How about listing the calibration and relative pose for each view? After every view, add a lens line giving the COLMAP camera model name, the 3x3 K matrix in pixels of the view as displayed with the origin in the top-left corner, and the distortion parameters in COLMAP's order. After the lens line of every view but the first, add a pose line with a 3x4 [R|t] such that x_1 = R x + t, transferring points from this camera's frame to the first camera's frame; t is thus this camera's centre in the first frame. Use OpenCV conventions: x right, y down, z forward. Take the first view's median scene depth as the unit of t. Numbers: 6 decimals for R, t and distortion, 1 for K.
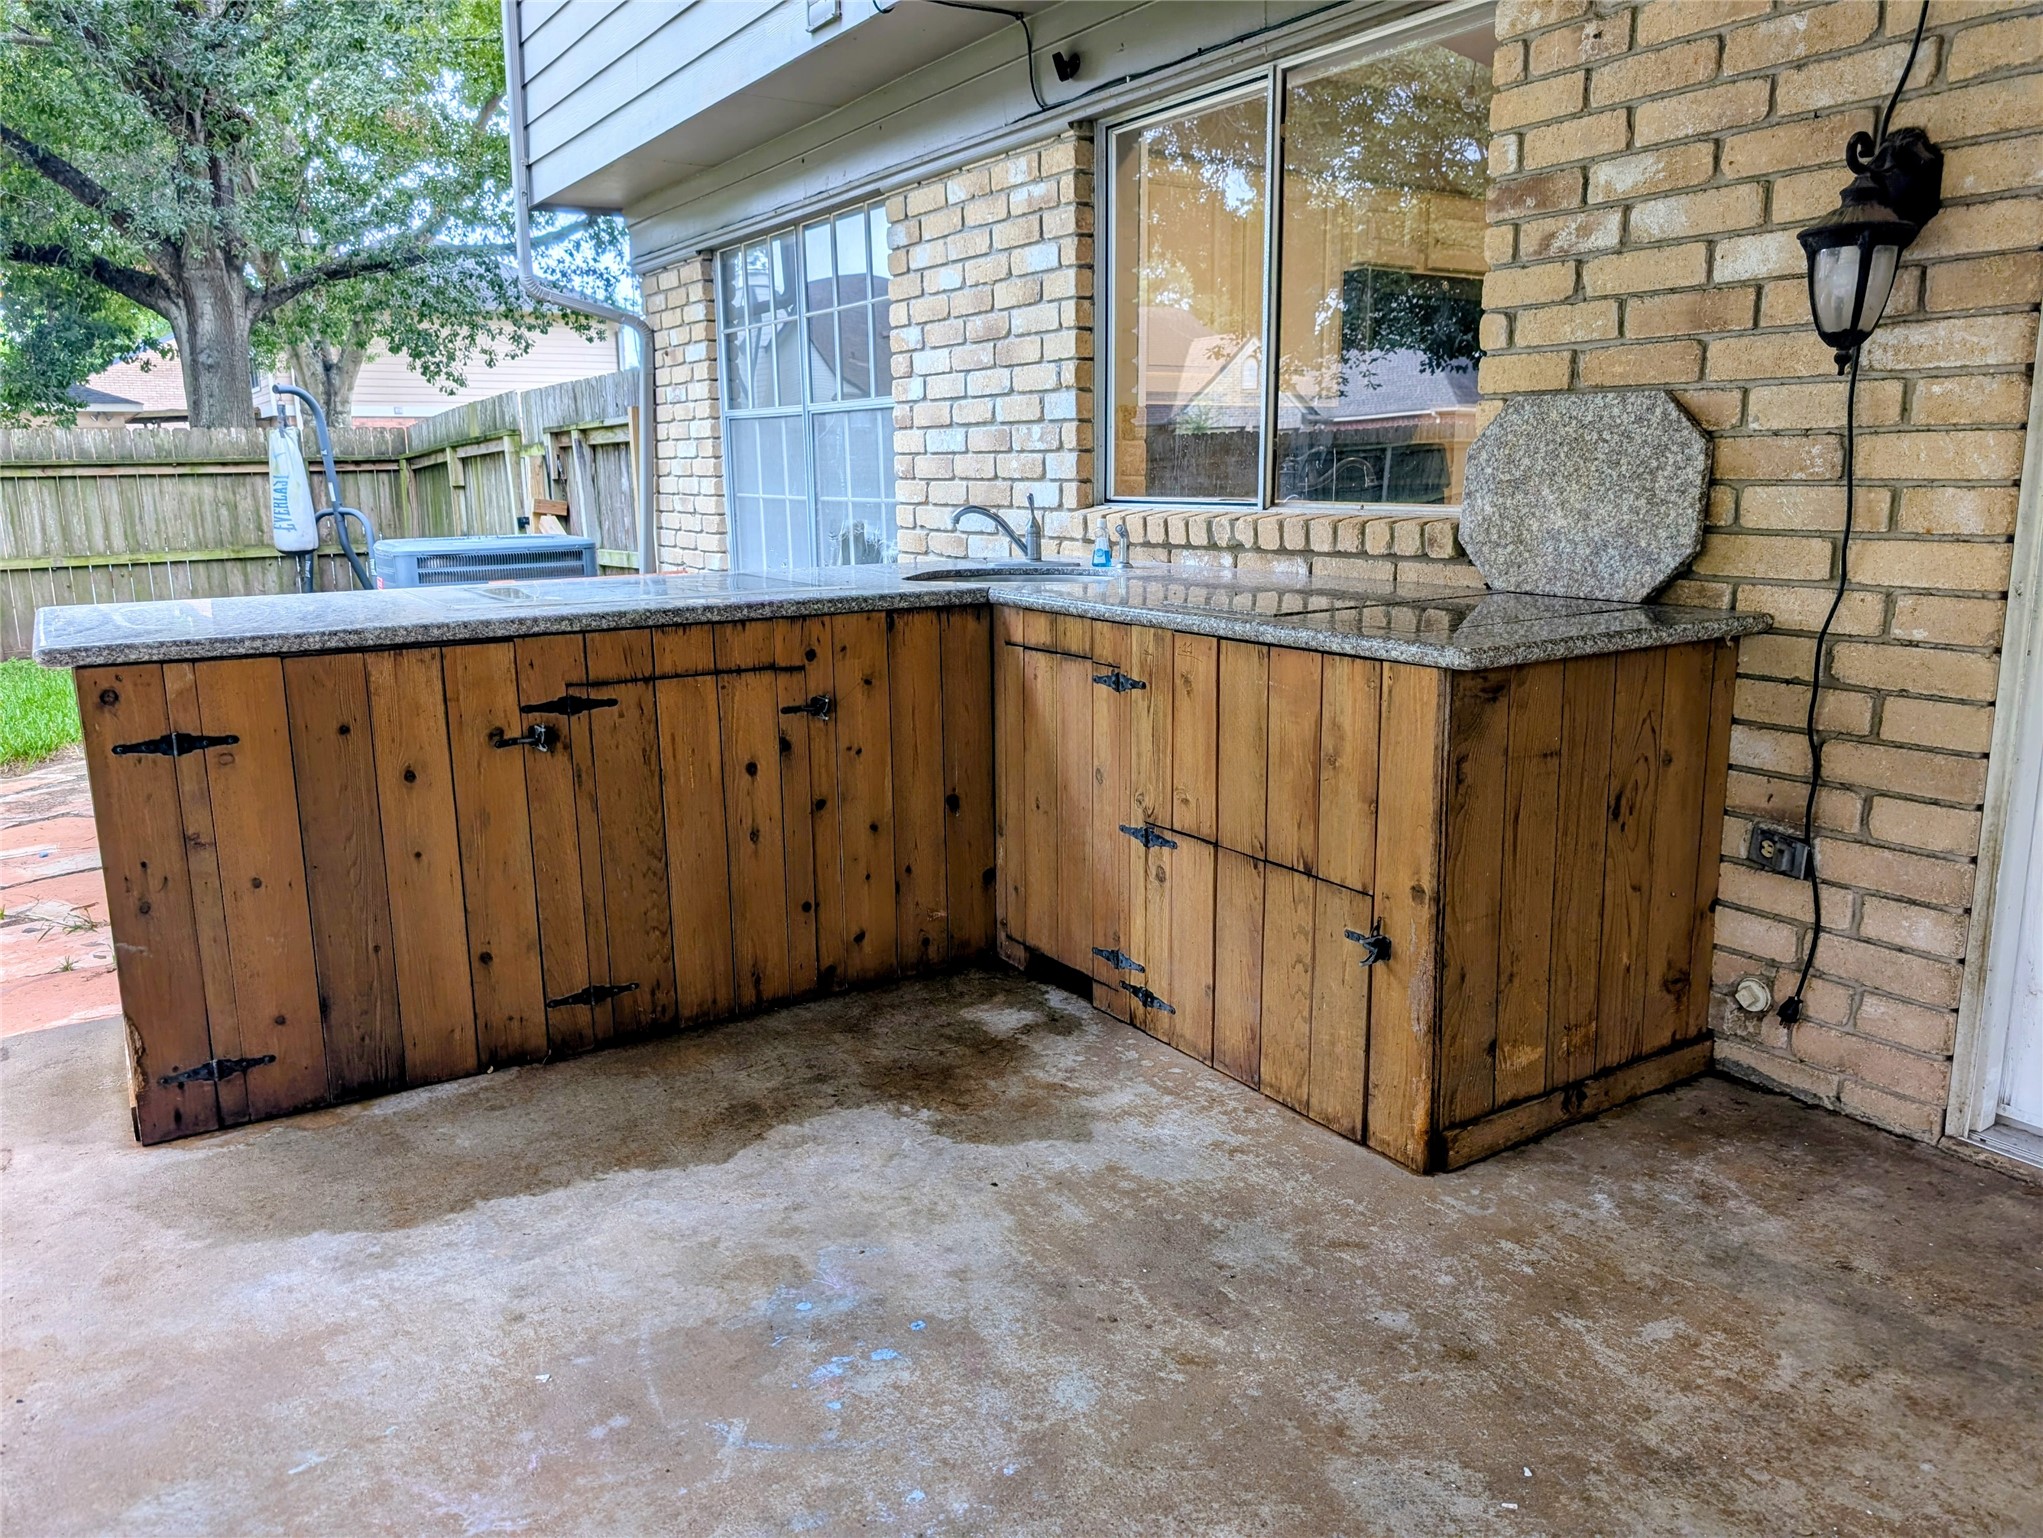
lens RADIAL K [[1481.3, 0, 1022.6], [0, 1481.3, 761.9], [0, 0, 1]] dist [0.009097, -0.008832]
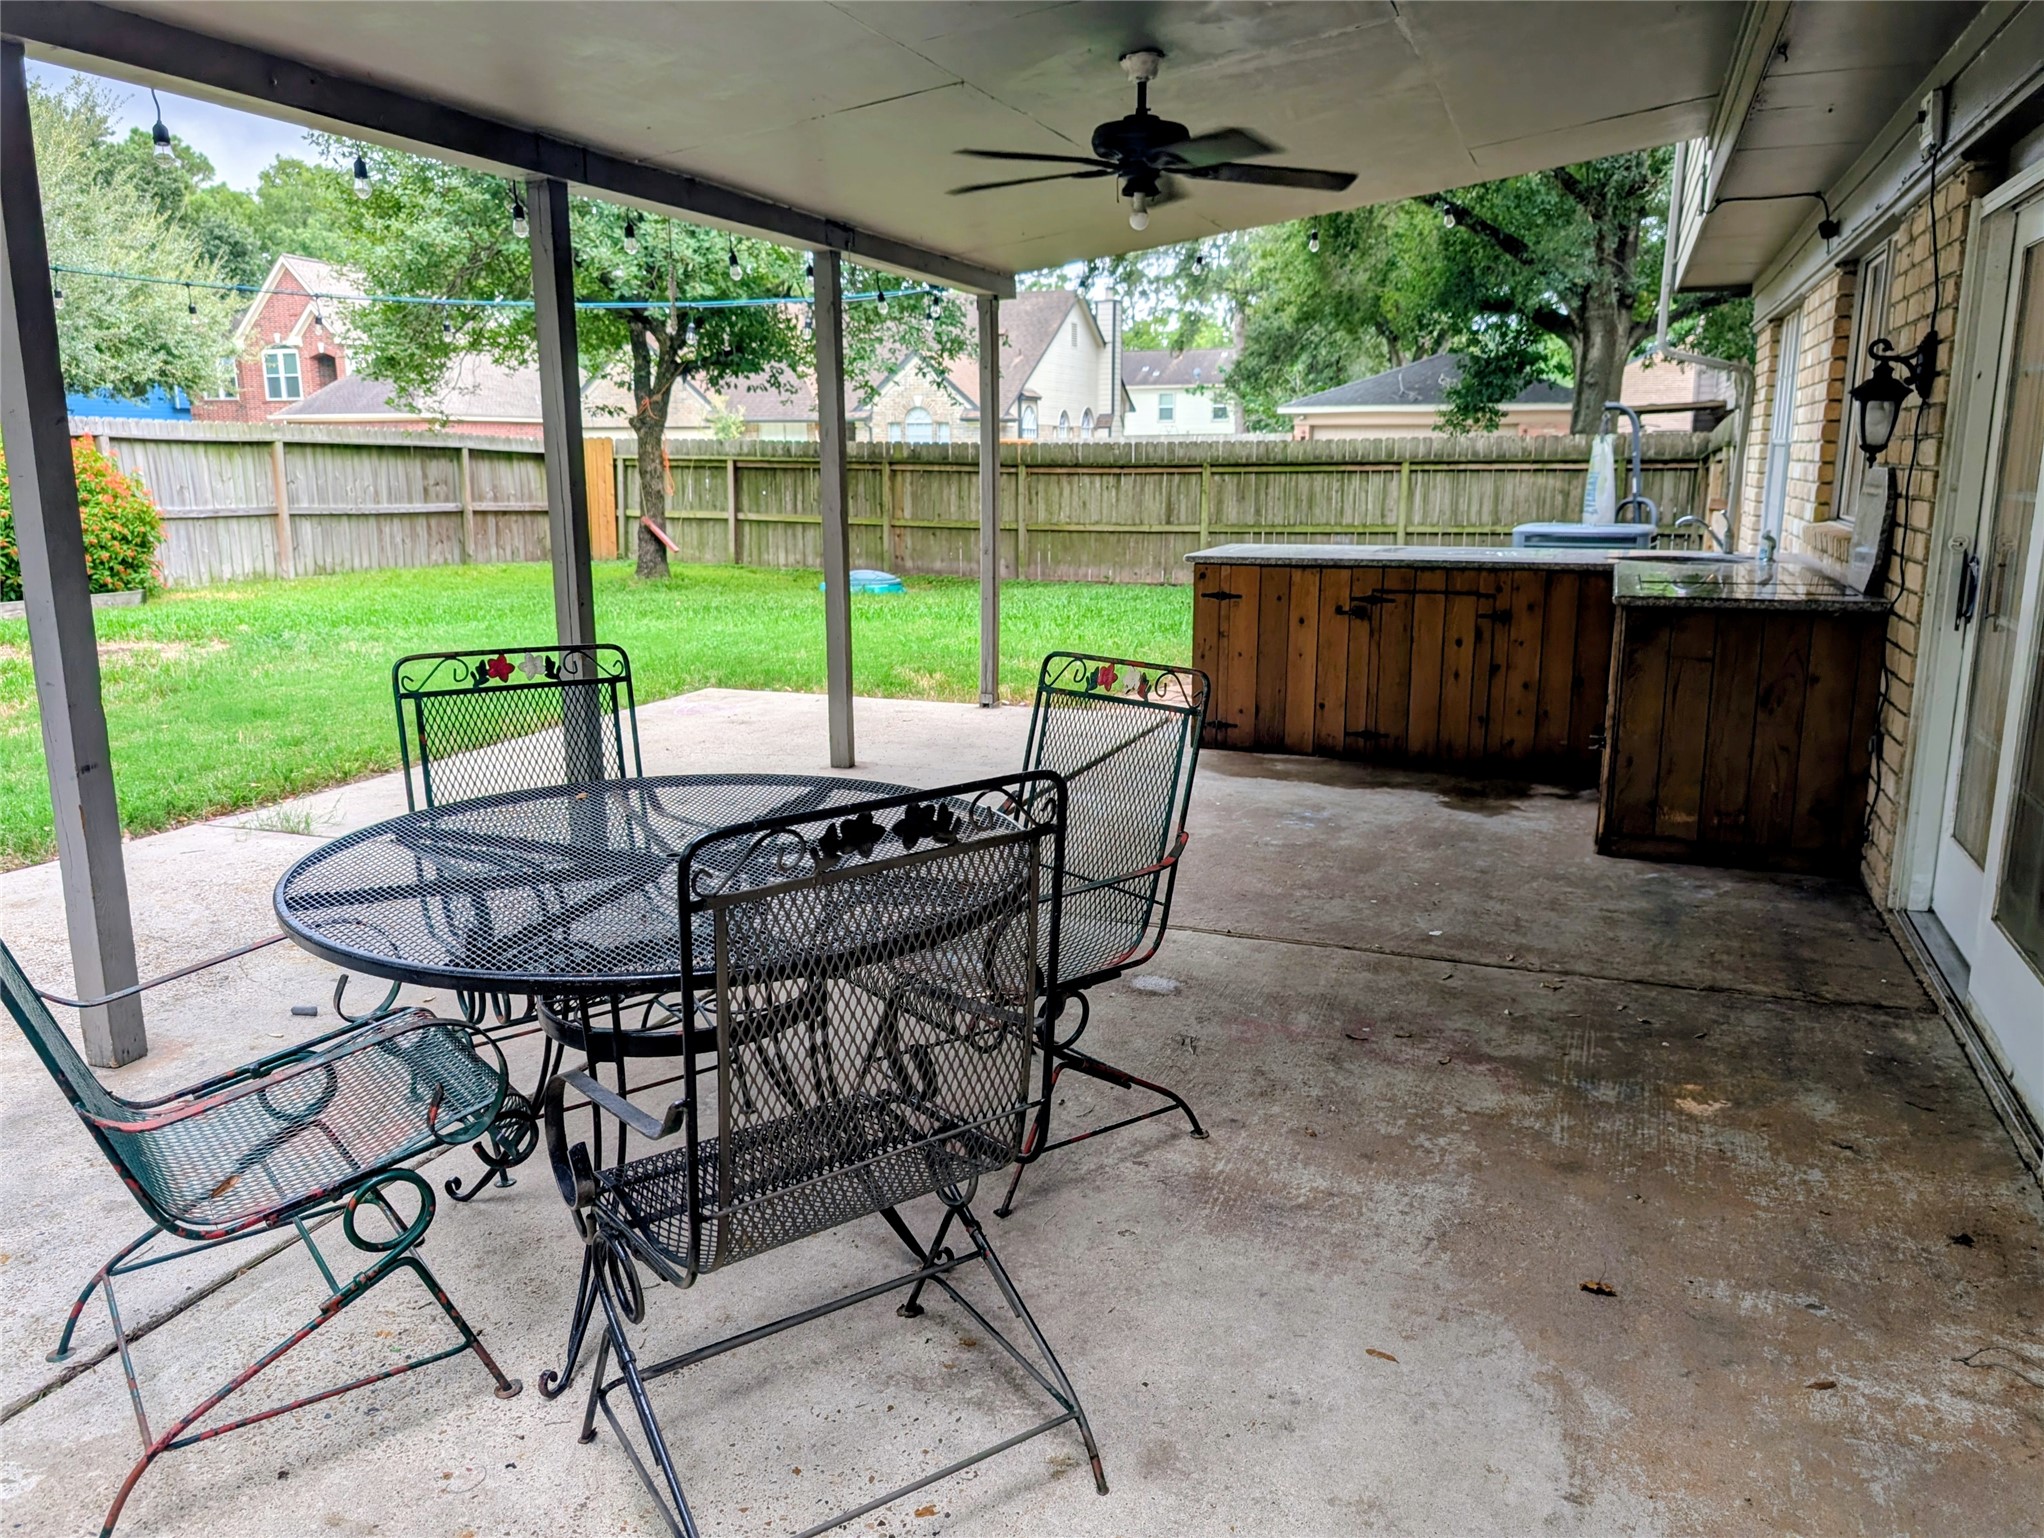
lens RADIAL K [[1487.1, 0, 1027.0], [0, 1487.1, 770.2], [0, 0, 1]] dist [0.006201, -0.006294]
pose [[0.588739, 0.177668, -0.788556, 1.150822], [-0.163644, 0.981542, 0.098972, 0.073747], [0.791585, 0.070774, 0.606947, -0.719382]]
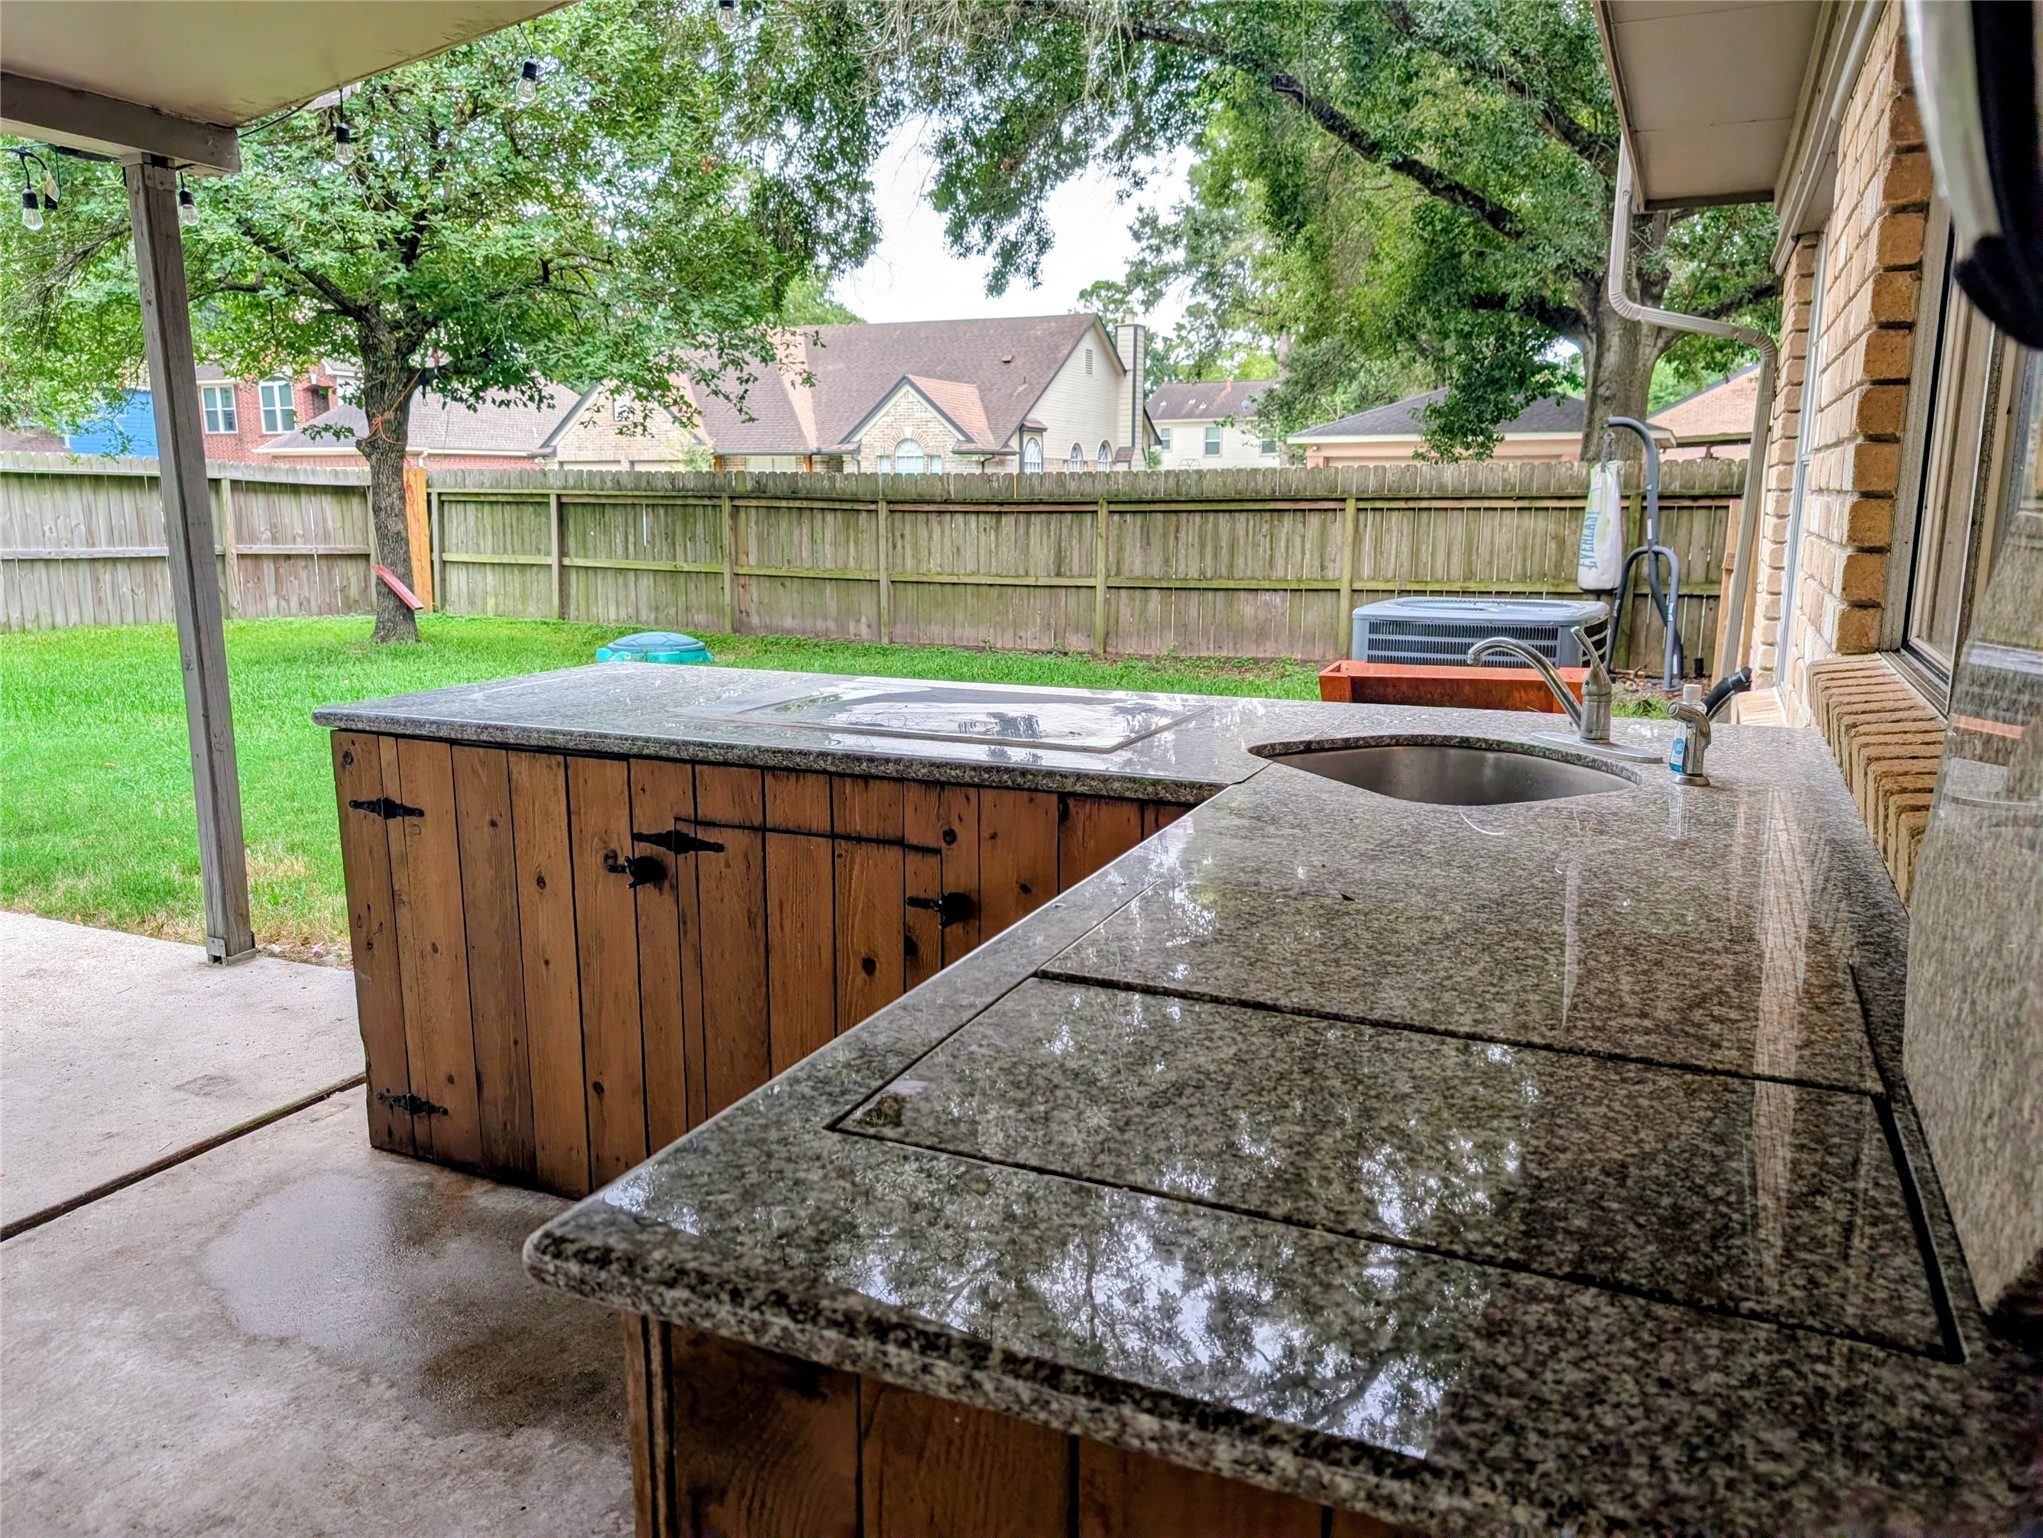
lens RADIAL K [[1481.3, 0, 1017.9], [0, 1481.3, 771.8], [0, 0, 1]] dist [0.009097, -0.008832]
pose [[0.538650, 0.167297, -0.825753, 0.495574], [-0.171124, 0.981383, 0.087201, -0.181495], [0.824968, 0.094335, 0.557251, 0.651804]]
